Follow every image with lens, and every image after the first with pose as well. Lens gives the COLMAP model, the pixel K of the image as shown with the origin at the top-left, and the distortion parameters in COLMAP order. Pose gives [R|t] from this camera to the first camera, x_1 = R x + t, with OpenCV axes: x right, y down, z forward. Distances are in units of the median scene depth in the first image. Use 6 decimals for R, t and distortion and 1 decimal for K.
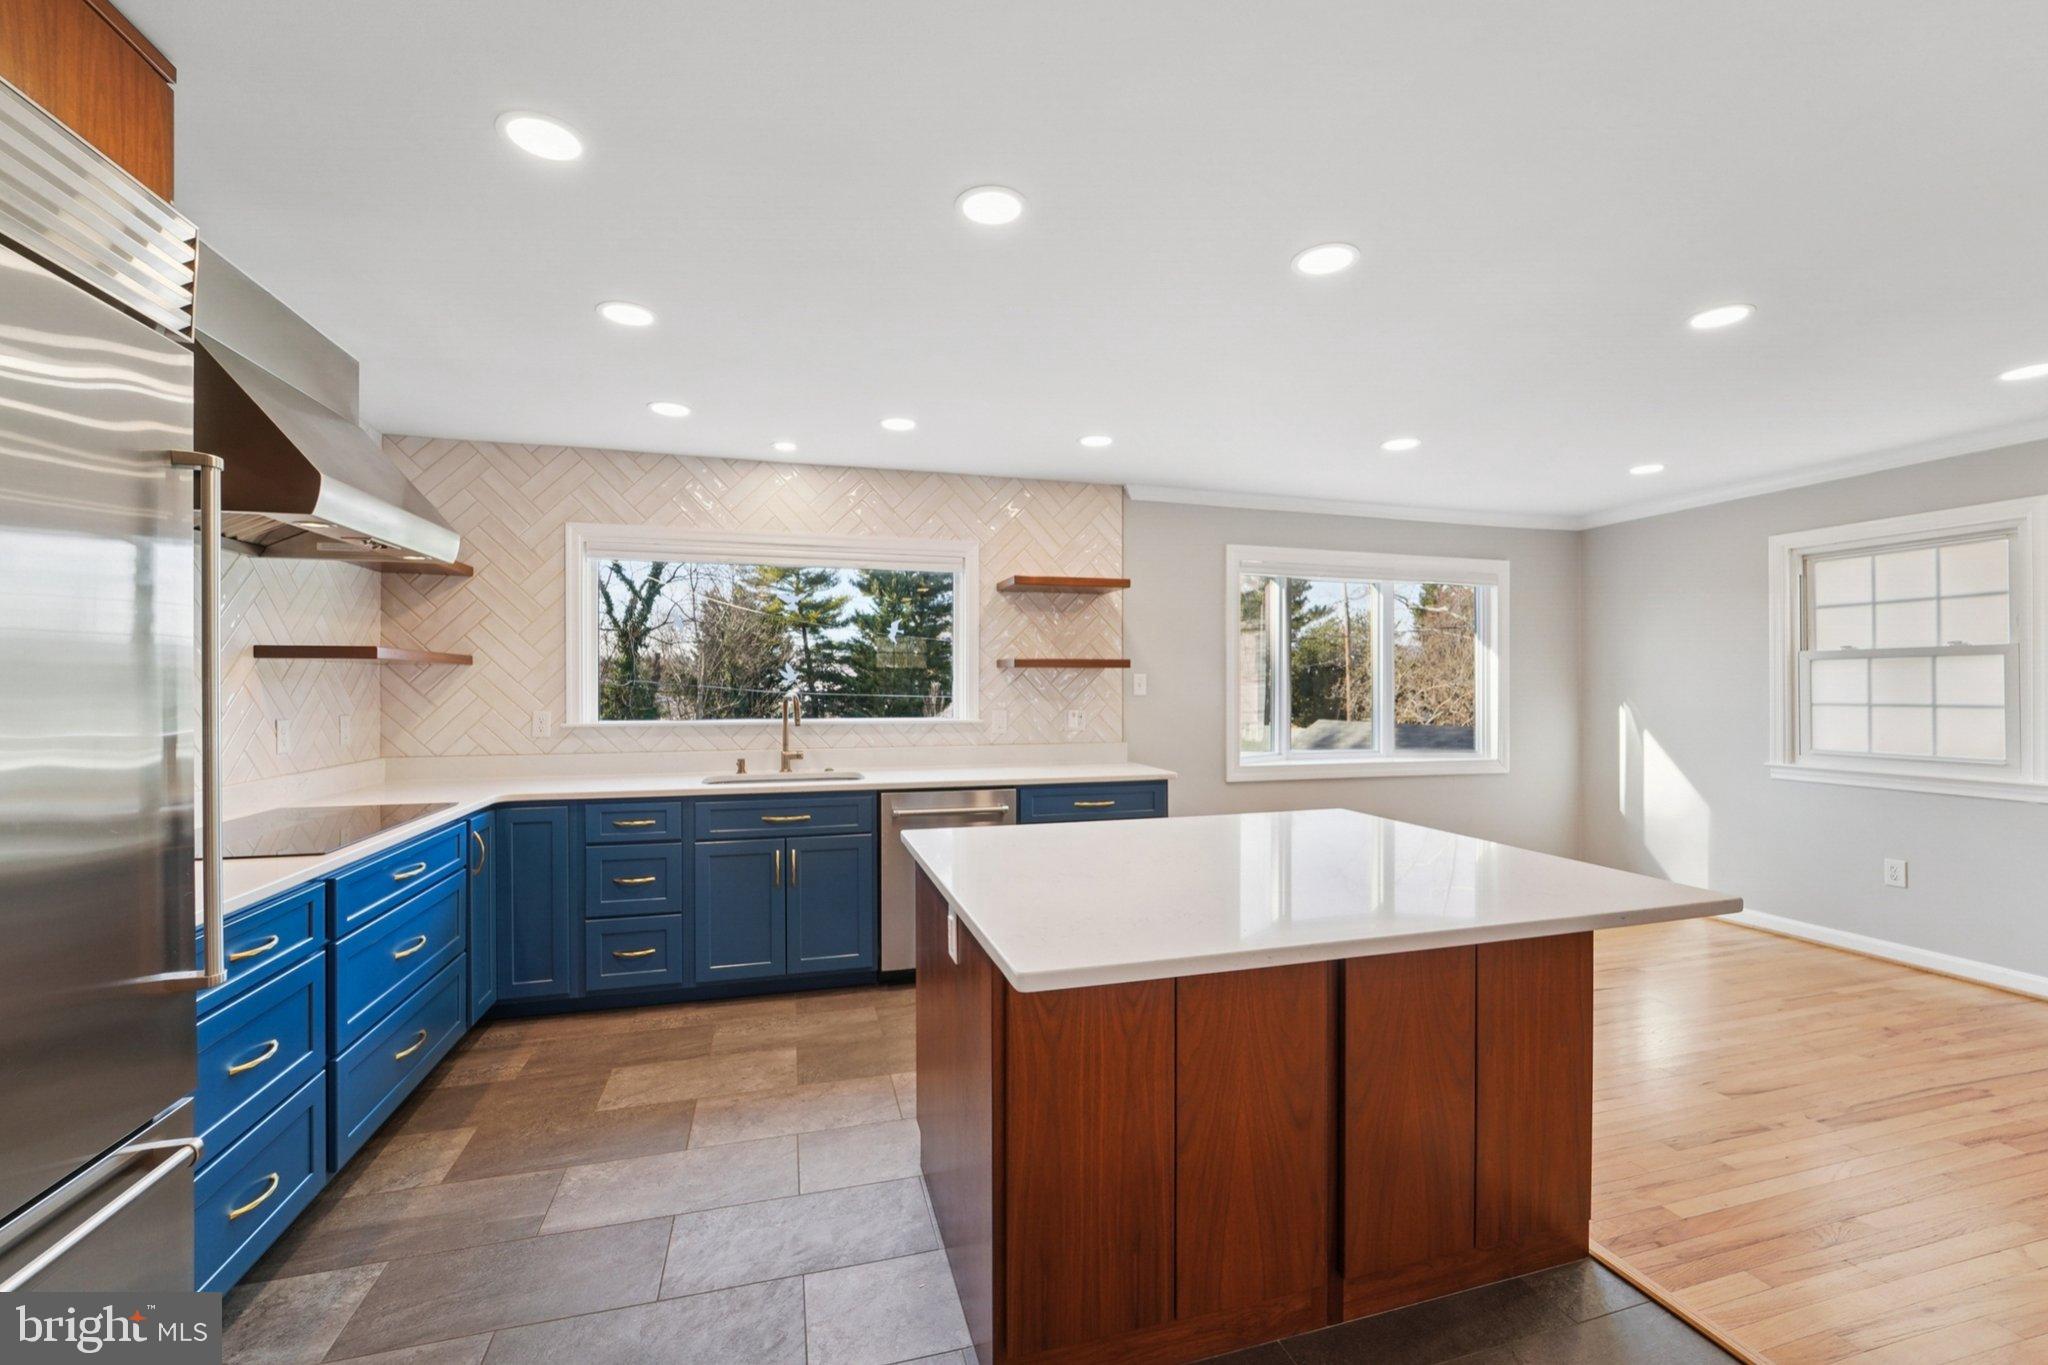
lens RADIAL K [[848.8, 0, 1024.0], [0, 848.8, 682.5], [0, 0, 1]] dist [-0.009815, 0.000203]
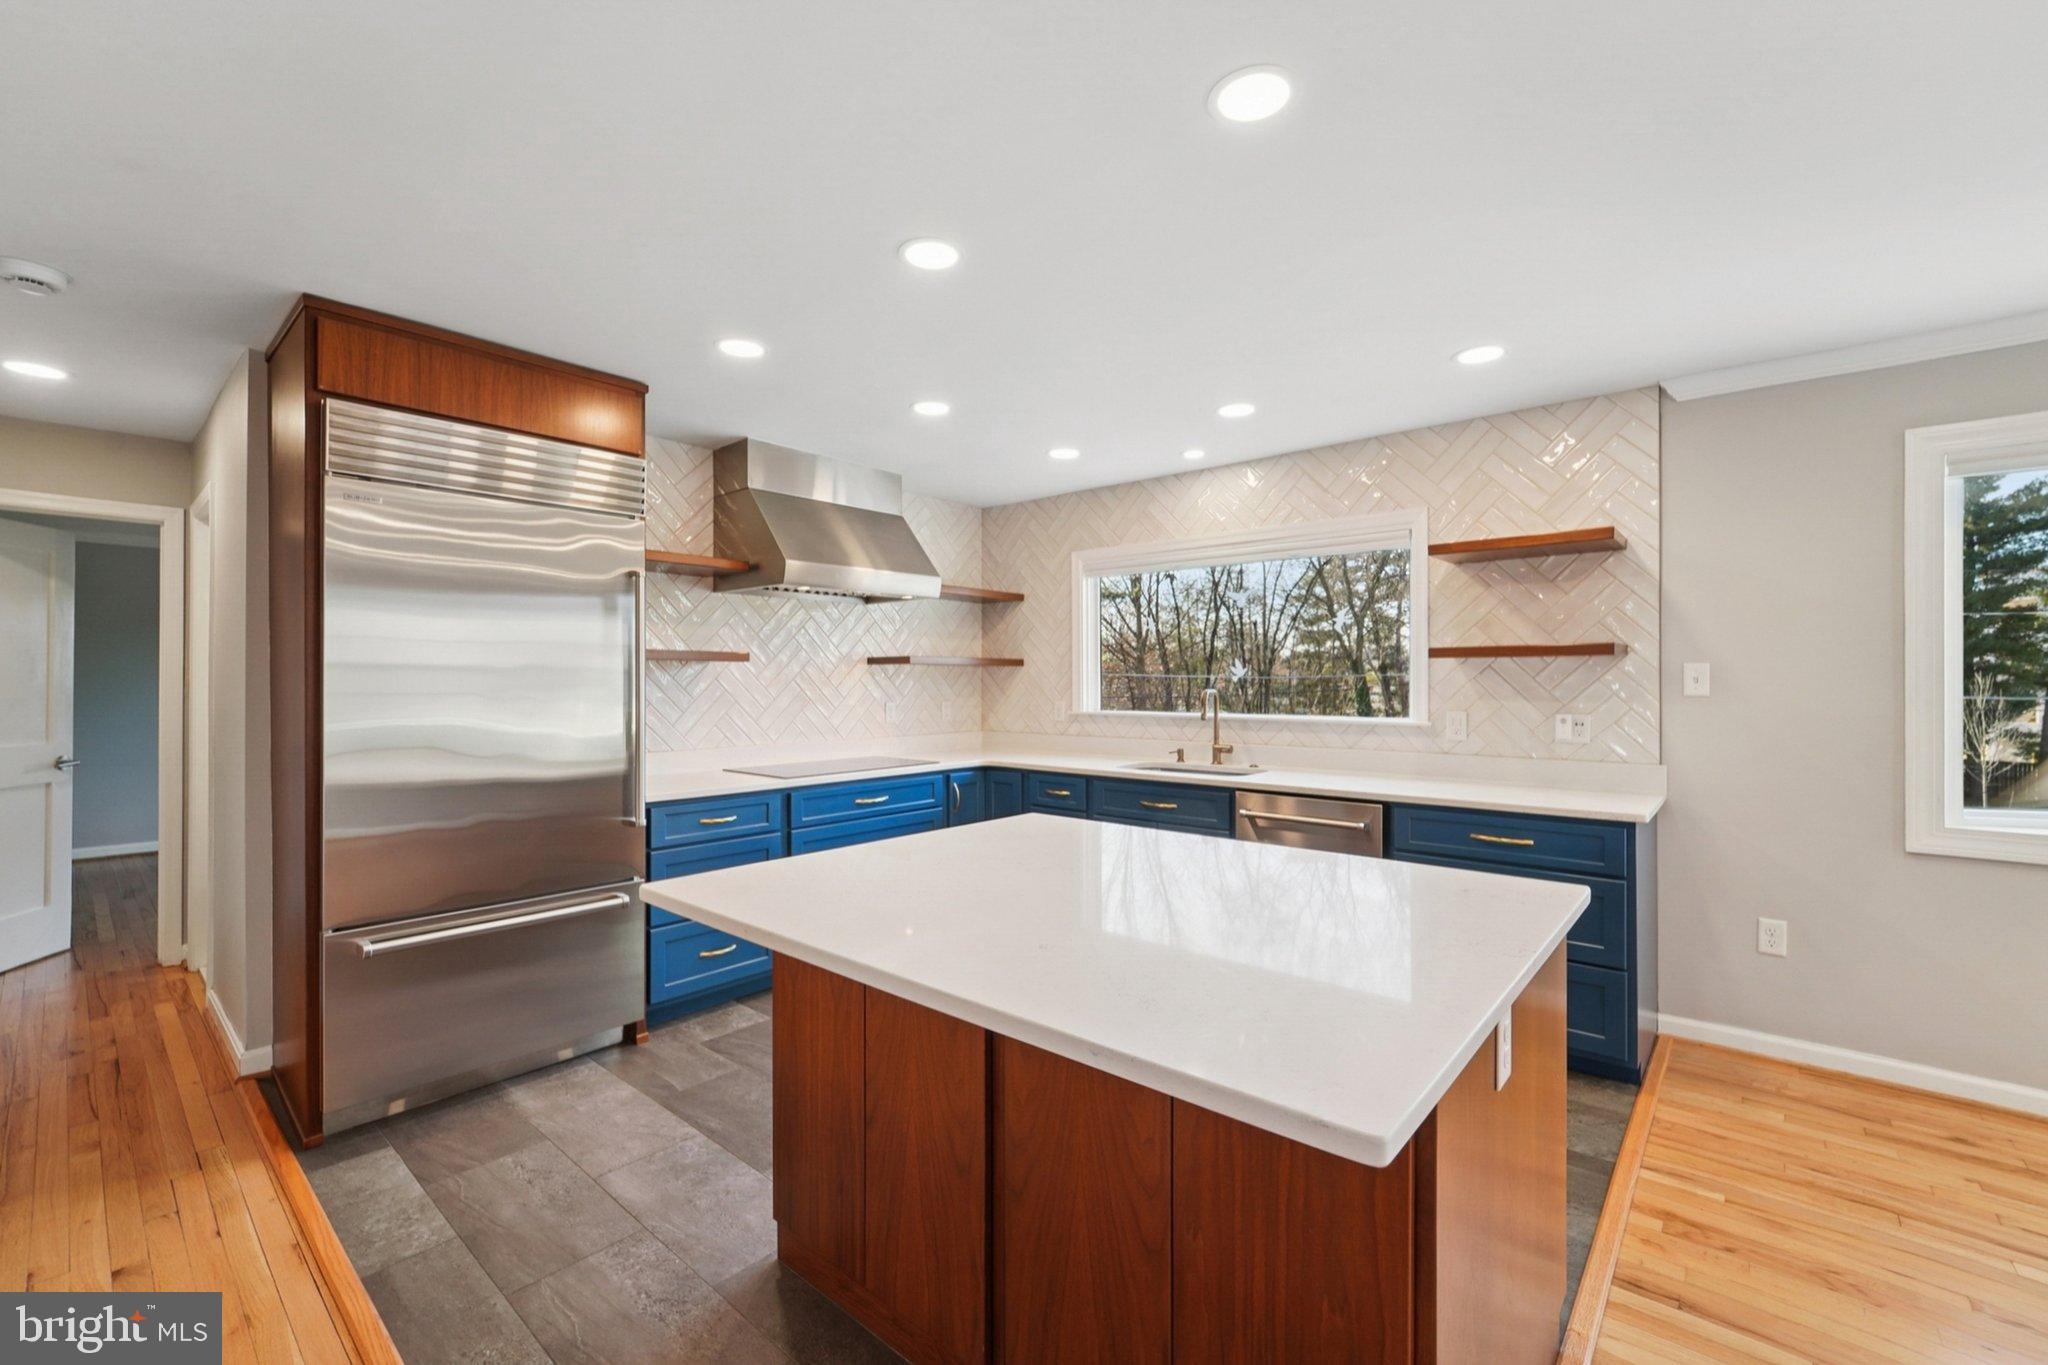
lens RADIAL K [[851.3, 0, 1022.3], [0, 851.3, 677.5], [0, 0, 1]] dist [-0.005370, 0.000190]
pose [[0.539710, -0.003964, -0.841842, 0.477448], [0.003560, 0.999991, -0.002426, 0.000874], [0.841843, -0.001687, 0.539719, 0.242068]]
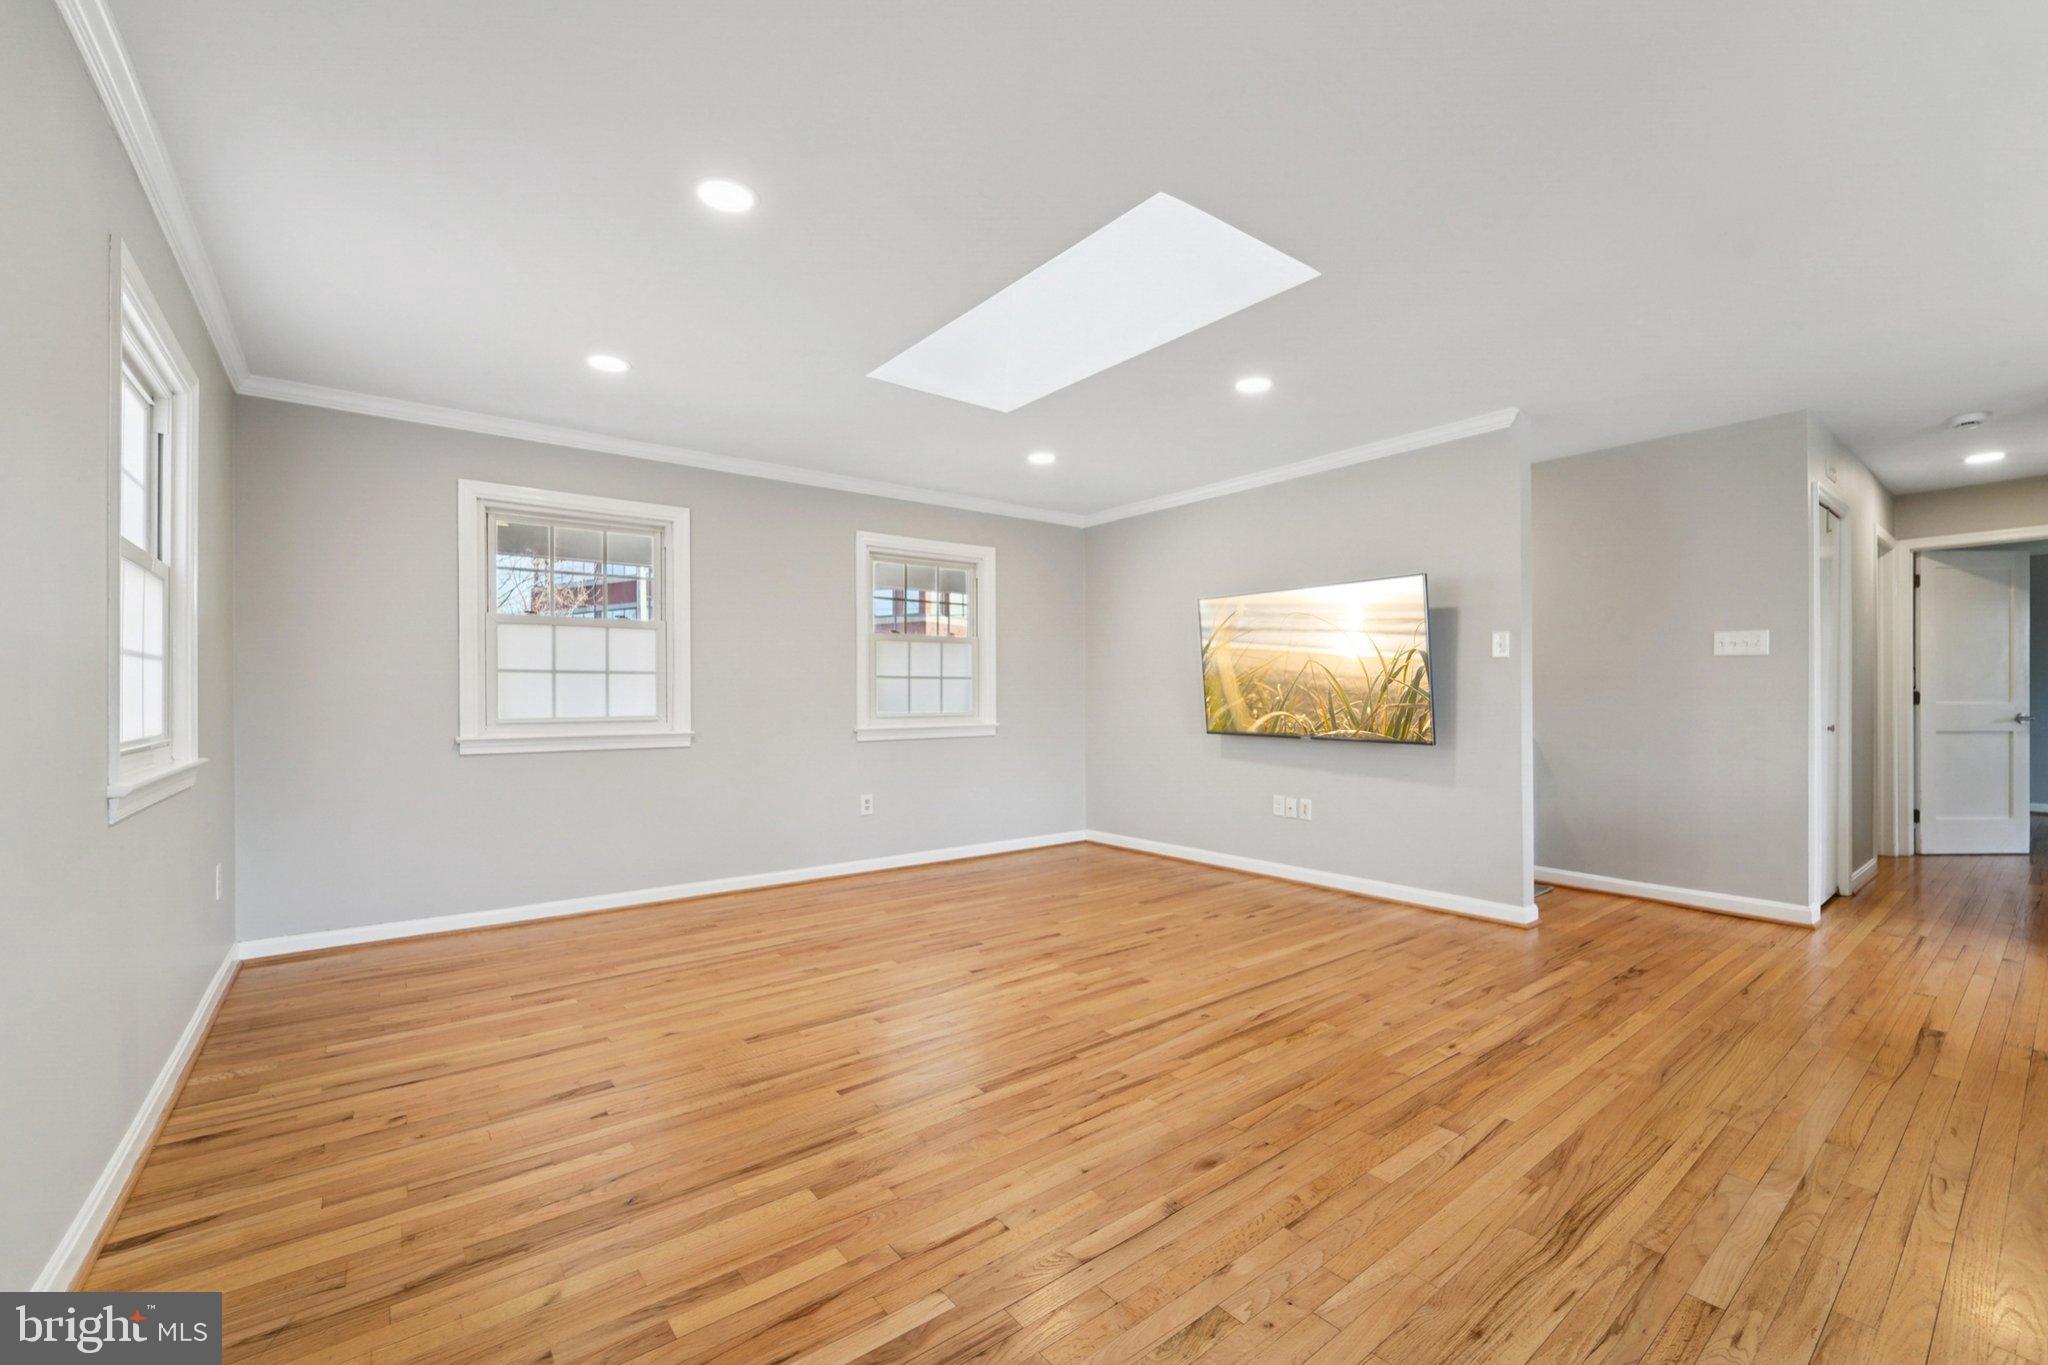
lens RADIAL K [[845.5, 0, 1038.6], [0, 845.5, 690.7], [0, 0, 1]] dist [-0.007158, 0.000807]
pose [[-0.926020, 0.001352, -0.377472, 1.059423], [0.005820, 0.999926, -0.010696, 0.056366], [0.377429, -0.012101, -0.925959, 0.501288]]
